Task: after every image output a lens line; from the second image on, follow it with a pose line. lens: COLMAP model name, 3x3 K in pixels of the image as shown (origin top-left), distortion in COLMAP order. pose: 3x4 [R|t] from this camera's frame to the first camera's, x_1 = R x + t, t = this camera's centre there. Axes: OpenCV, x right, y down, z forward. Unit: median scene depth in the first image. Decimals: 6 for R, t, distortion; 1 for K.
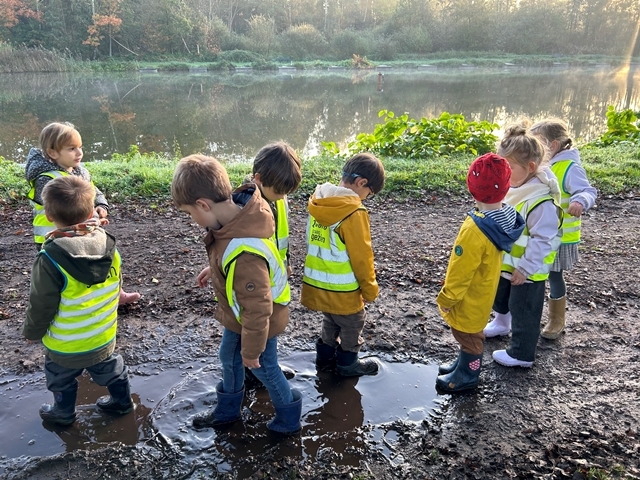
lens RADIAL K [[483.8, 0, 313.5], [0, 483.8, 236.5], [0, 0, 1]] dist [0.059175, -0.060986]
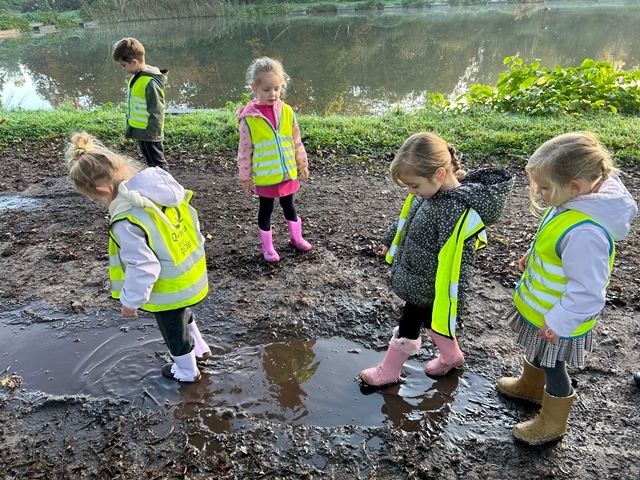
lens RADIAL K [[483.8, 0, 313.5], [0, 483.8, 236.5], [0, 0, 1]] dist [0.059175, -0.060986]
pose [[0.958028, 0.097193, -0.269698, 0.106236], [-0.067658, 0.990855, 0.116744, -0.028763], [0.278578, -0.093597, 0.955842, 0.055832]]
